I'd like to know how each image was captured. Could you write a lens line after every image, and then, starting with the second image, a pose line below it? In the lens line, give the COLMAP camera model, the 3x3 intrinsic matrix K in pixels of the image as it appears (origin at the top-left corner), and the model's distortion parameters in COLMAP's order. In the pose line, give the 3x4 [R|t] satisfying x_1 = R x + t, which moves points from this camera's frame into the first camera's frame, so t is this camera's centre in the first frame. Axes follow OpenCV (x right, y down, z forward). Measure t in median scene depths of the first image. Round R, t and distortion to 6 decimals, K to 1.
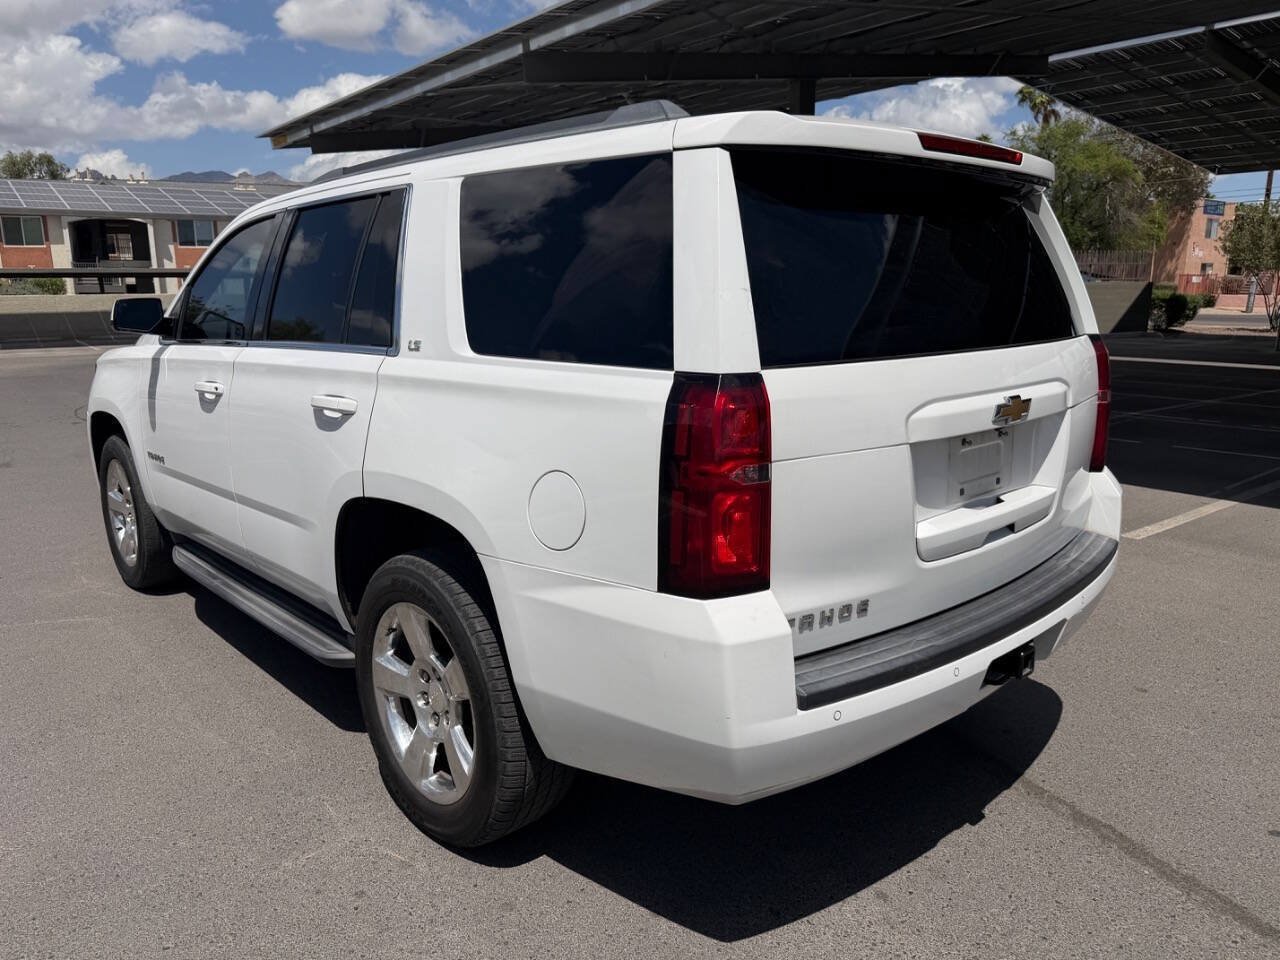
lens RADIAL K [[911.4, 0, 627.7], [0, 911.4, 480.8], [0, 0, 1]] dist [0.023586, -0.025585]
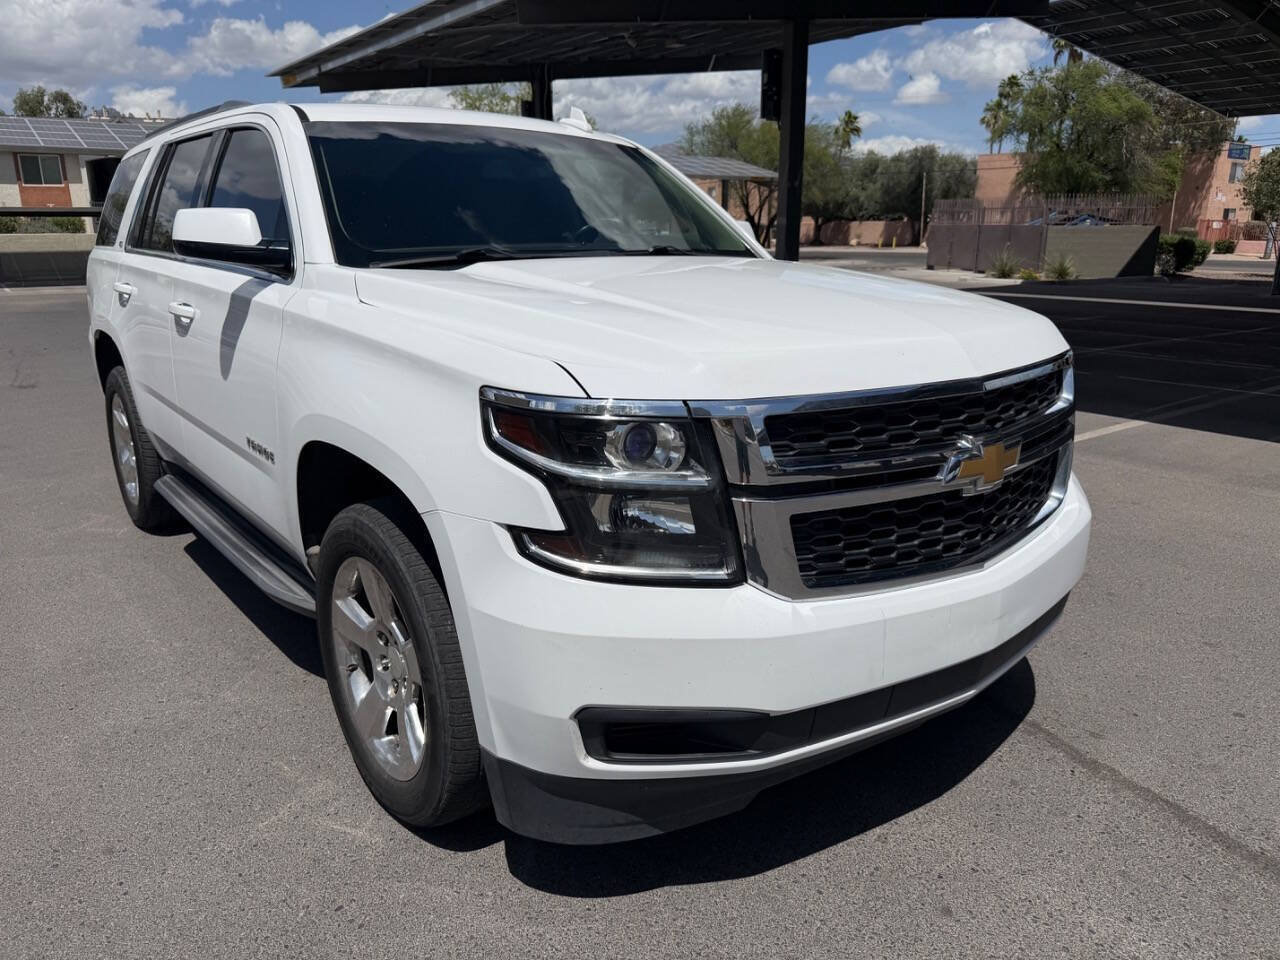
lens RADIAL K [[911.4, 0, 639.5], [0, 911.4, 478.8], [0, 0, 1]] dist [0.023586, -0.025585]
pose [[0.999907, 0.008172, -0.010917, 0.035340], [-0.007548, 0.998400, 0.056033, 0.016597], [0.011357, -0.055945, 0.998369, -0.052797]]
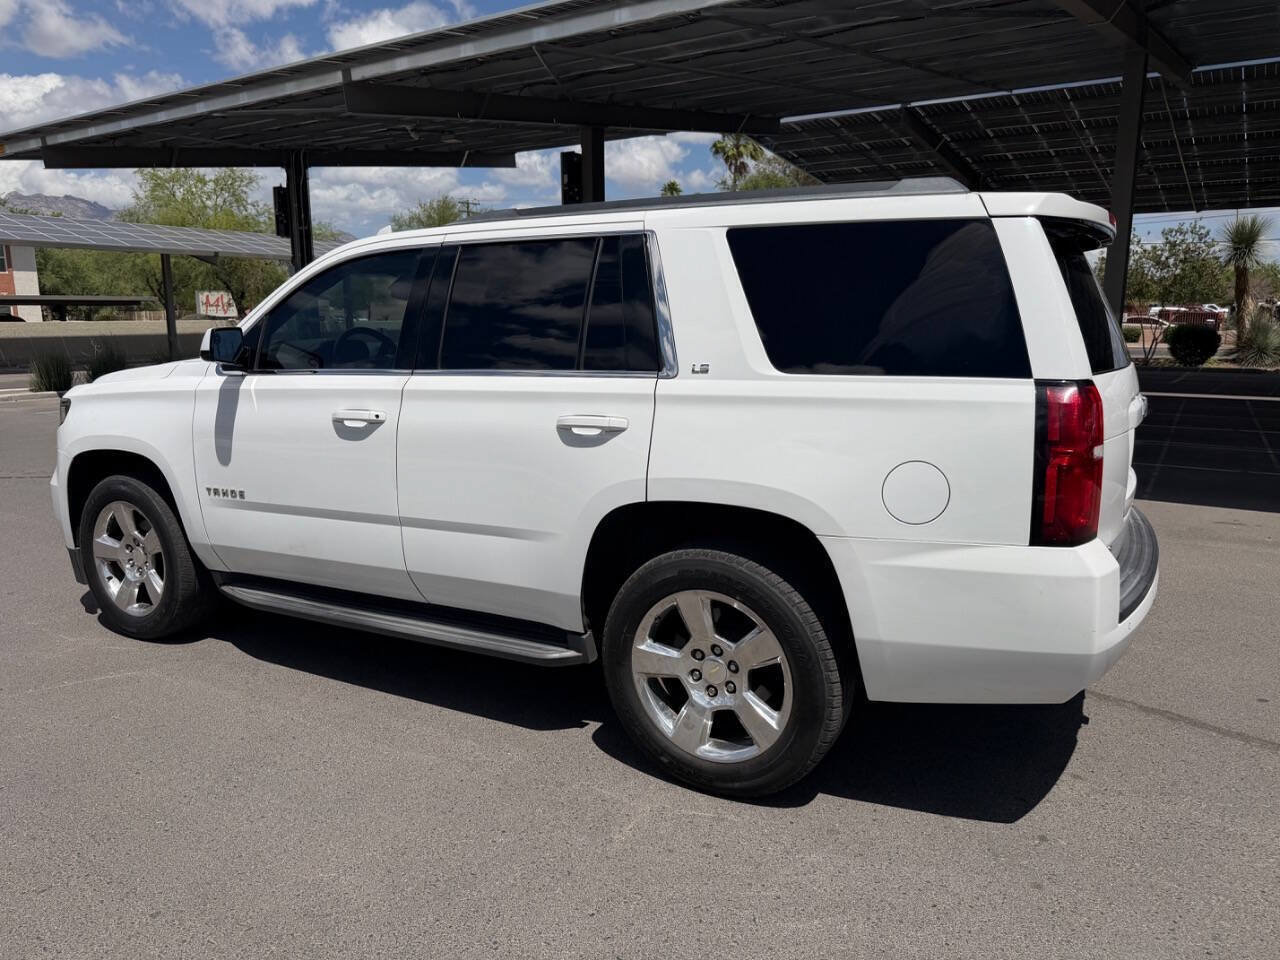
lens RADIAL K [[911.4, 0, 632.5], [0, 911.4, 481.7], [0, 0, 1]] dist [0.023586, -0.025585]
pose [[0.949506, -0.051491, 0.309493, -0.129460], [0.061532, 0.997845, -0.022765, 0.003355], [-0.307654, 0.040659, 0.950629, -0.013949]]
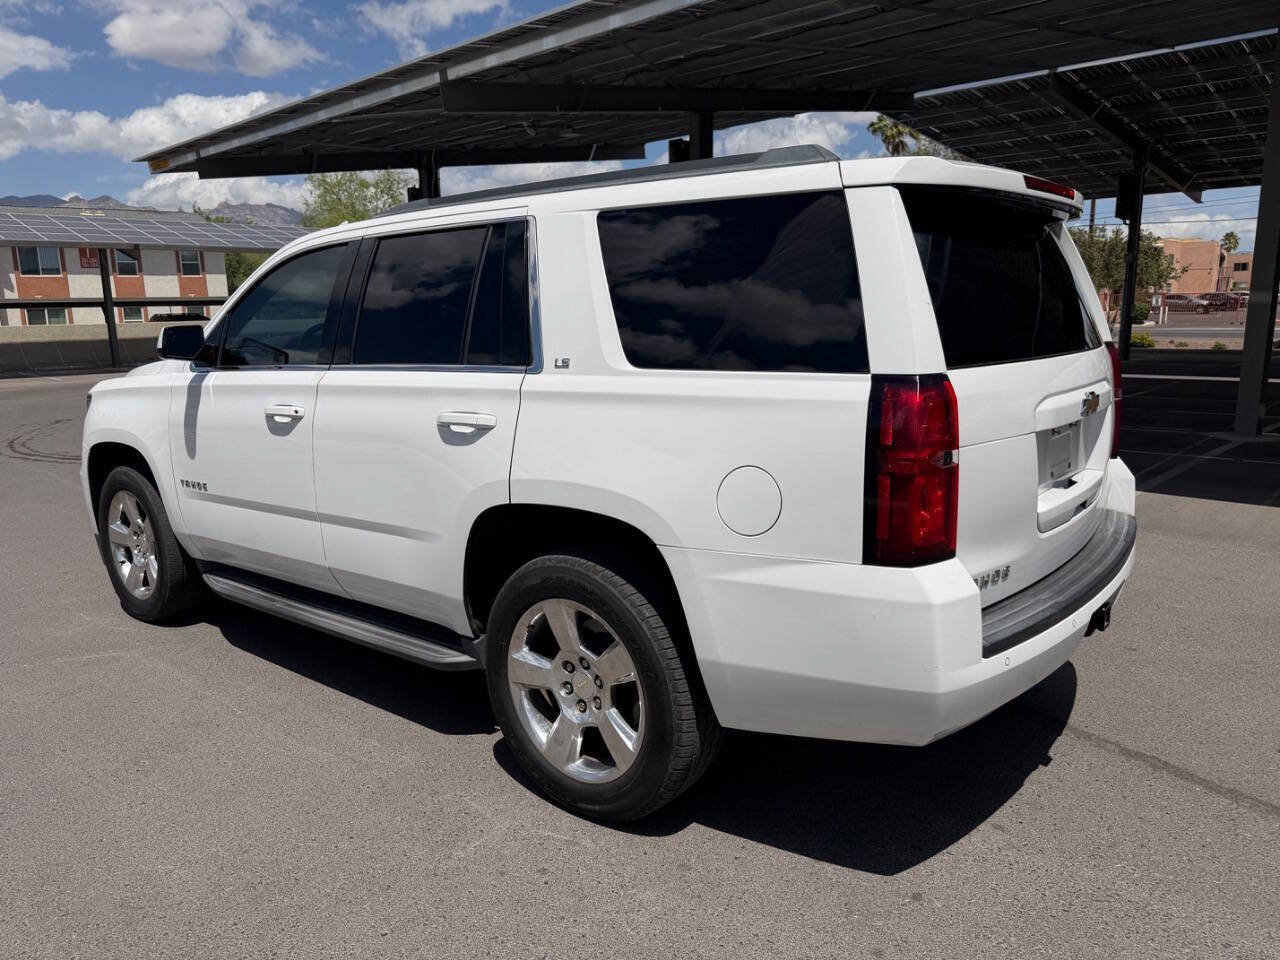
lens RADIAL K [[911.4, 0, 628.6], [0, 911.4, 482.8], [0, 0, 1]] dist [0.023586, -0.025585]
pose [[0.989545, -0.039831, 0.138613, -0.058949], [0.043079, 0.998861, -0.020508, 0.004099], [-0.137639, 0.026265, 0.990134, -0.016449]]
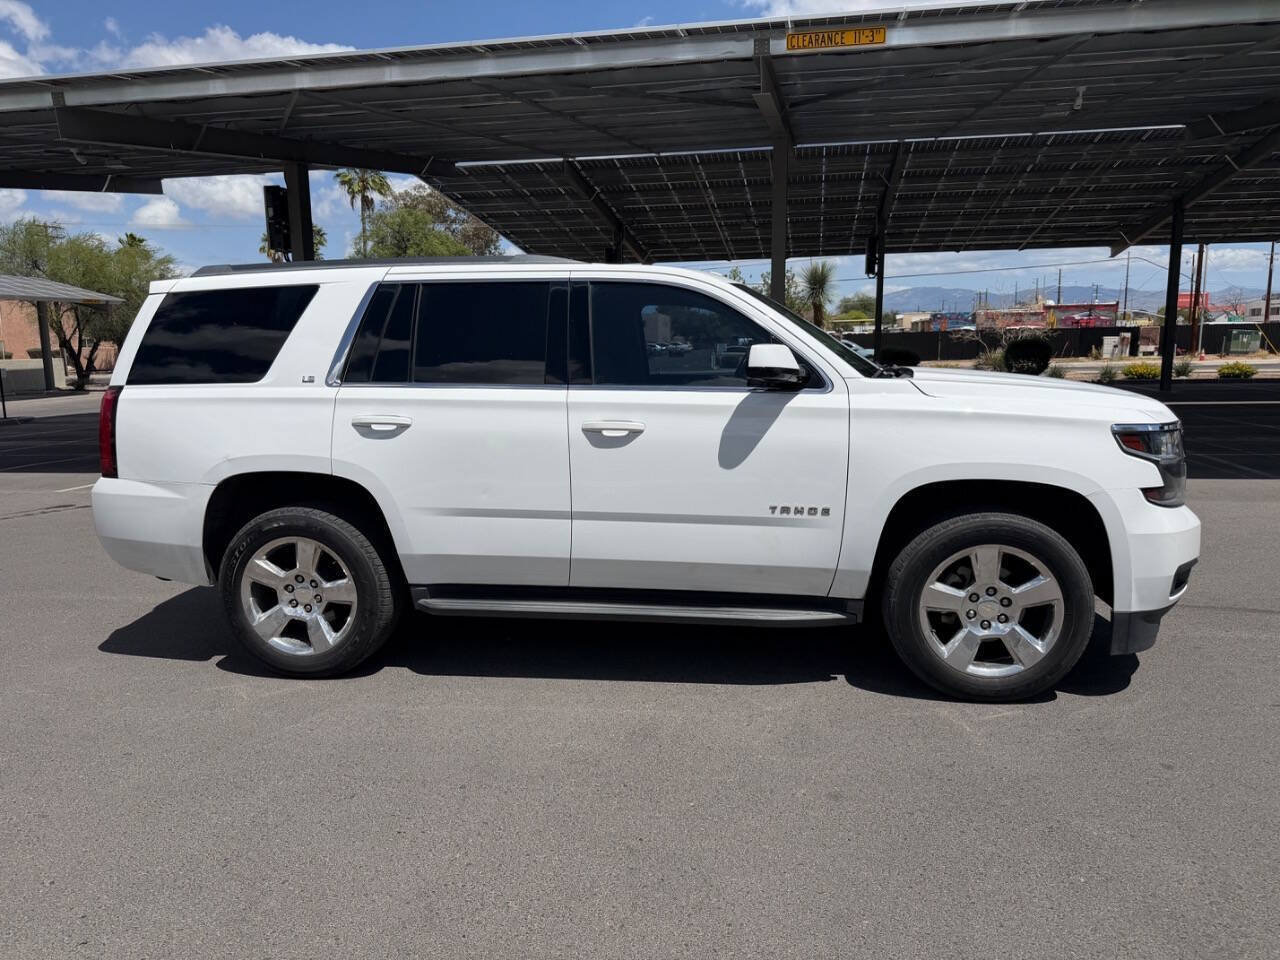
lens RADIAL K [[911.4, 0, 636.8], [0, 911.4, 479.1], [0, 0, 1]] dist [0.023586, -0.025585]
pose [[0.746039, -0.104973, 0.657576, -0.286130], [0.153494, 0.988013, -0.016421, 0.008991], [-0.647970, 0.113185, 0.753209, -0.030938]]
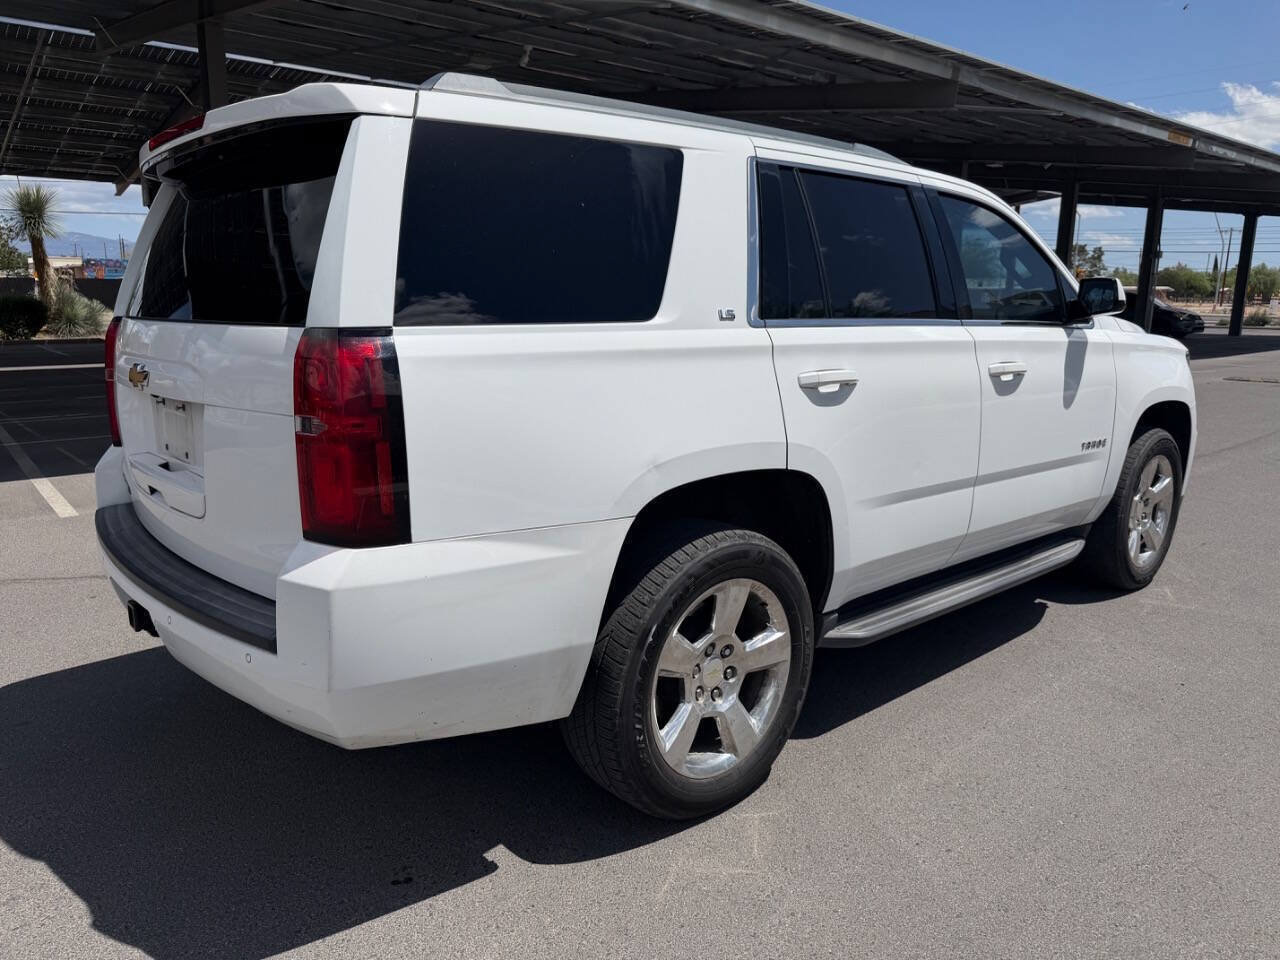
lens RADIAL K [[911.4, 0, 646.2], [0, 911.4, 487.9], [0, 0, 1]] dist [0.023586, -0.025585]
pose [[-0.032029, -0.203087, 0.978637, -0.348733], [0.203508, 0.957303, 0.205321, -0.056326], [-0.978549, 0.205736, 0.010668, 0.303360]]
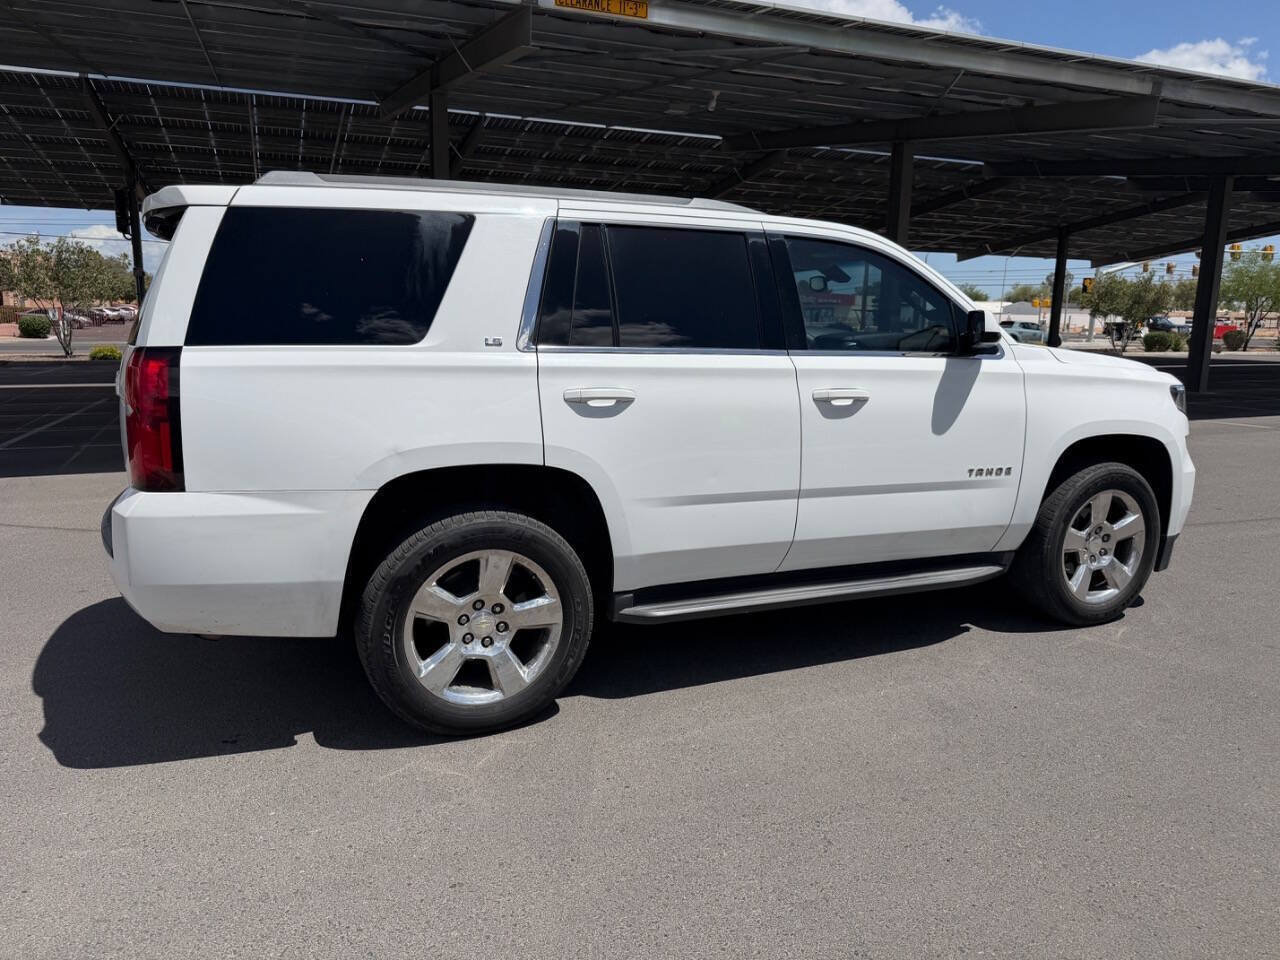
lens RADIAL K [[911.4, 0, 636.8], [0, 911.4, 487.0], [0, 0, 1]] dist [0.023586, -0.025585]
pose [[0.272164, -0.167297, 0.947596, -0.382359], [0.191019, 0.974565, 0.117195, -0.032050], [-0.943100, 0.149113, 0.297199, 0.179930]]
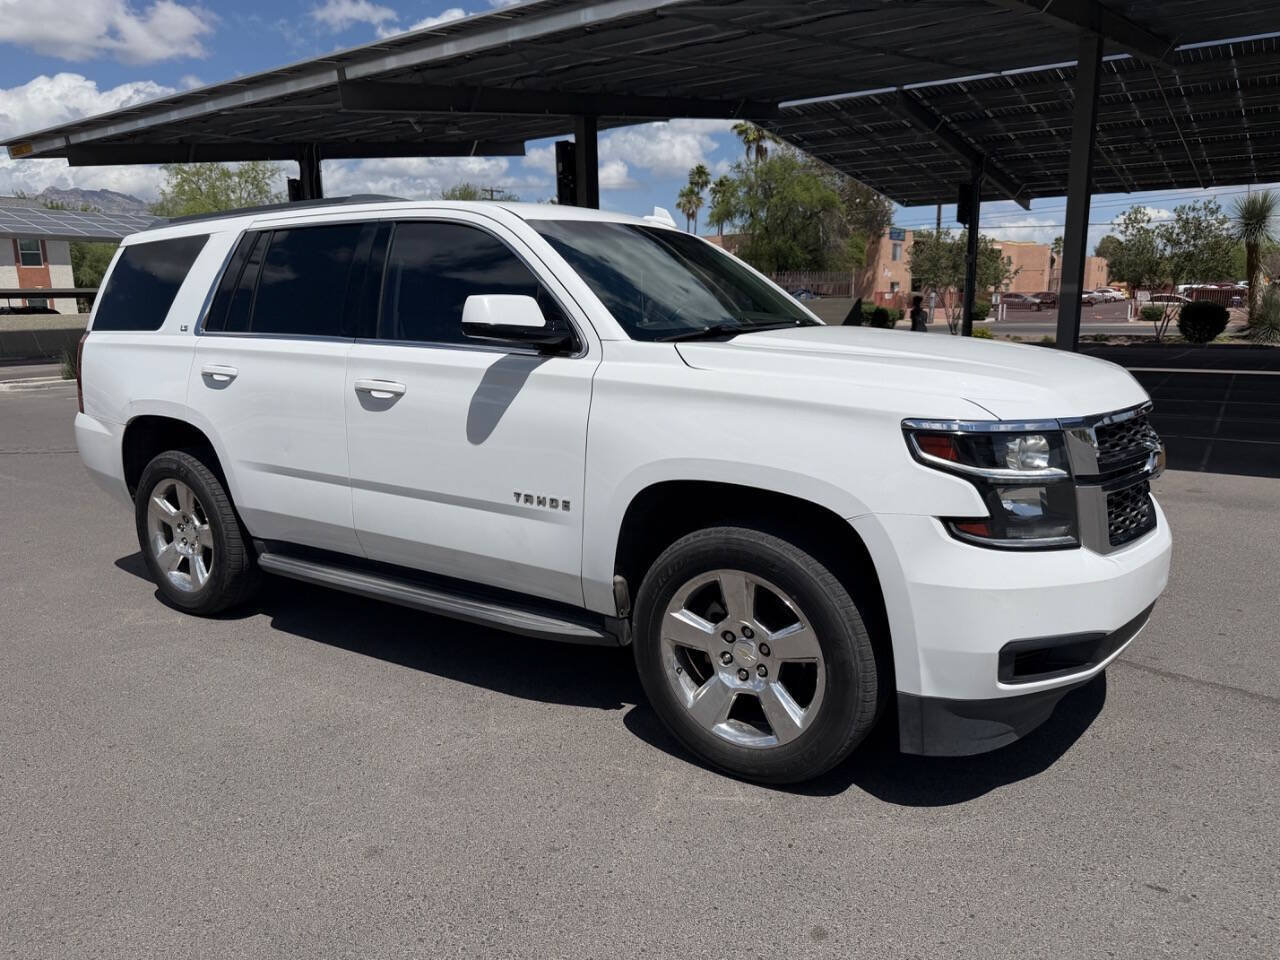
lens RADIAL K [[911.4, 0, 639.3], [0, 911.4, 488.6], [0, 0, 1]] dist [0.023586, -0.025585]
pose [[0.957658, -0.065490, 0.280362, -0.096568], [0.068938, 0.997618, -0.002446, 0.021526], [-0.279534, 0.021670, 0.959891, -0.080661]]
